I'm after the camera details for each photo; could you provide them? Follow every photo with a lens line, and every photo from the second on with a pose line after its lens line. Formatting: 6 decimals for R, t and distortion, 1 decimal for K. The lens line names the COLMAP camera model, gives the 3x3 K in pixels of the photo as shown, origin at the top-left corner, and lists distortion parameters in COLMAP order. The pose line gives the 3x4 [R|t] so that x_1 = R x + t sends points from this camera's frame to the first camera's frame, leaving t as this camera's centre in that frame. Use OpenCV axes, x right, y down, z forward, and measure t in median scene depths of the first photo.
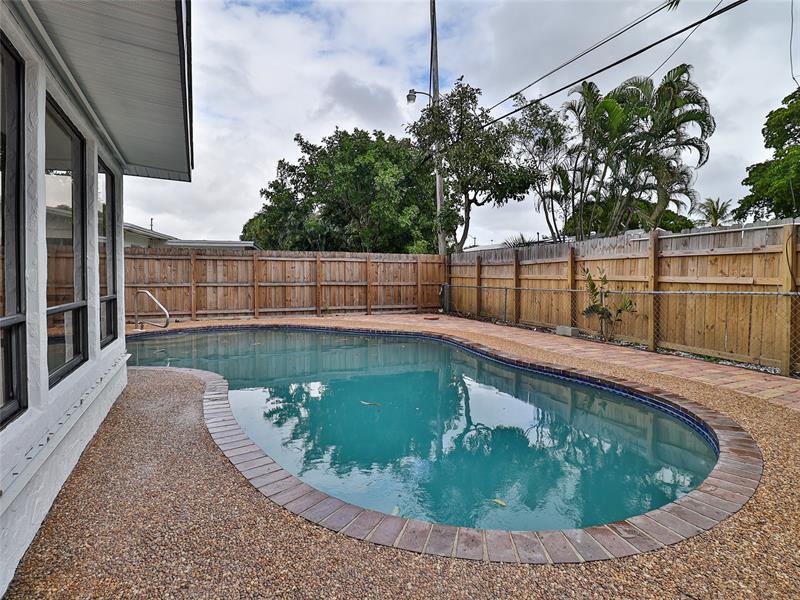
lens RADIAL K [[407.8, 0, 396.4], [0, 407.8, 285.0], [0, 0, 1]] dist [0.000330, -0.000247]
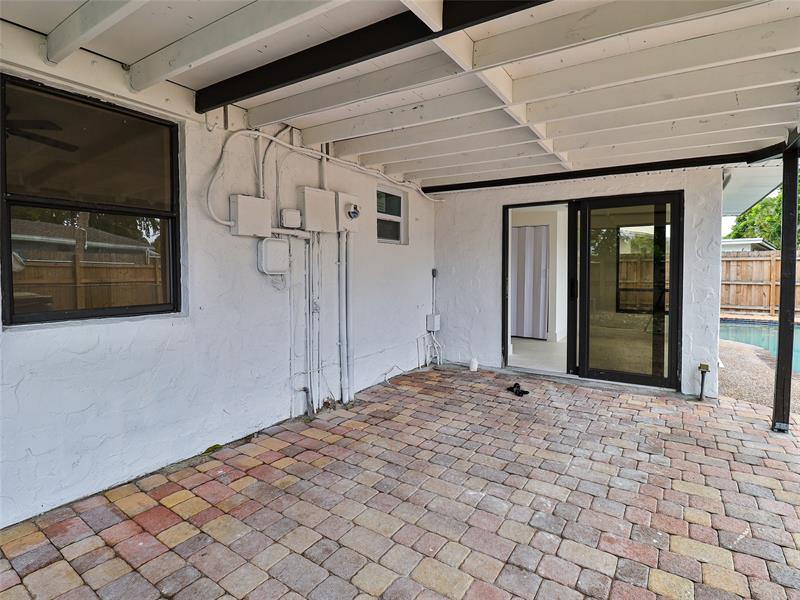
lens RADIAL K [[425.4, 0, 400.5], [0, 425.4, 284.8], [0, 0, 1]] dist [0.007515, -0.013516]
pose [[0.485556, 0.030904, -0.873659, 0.143902], [-0.020812, 0.999500, 0.023789, -0.003777], [0.873958, 0.006631, 0.485957, -0.362660]]
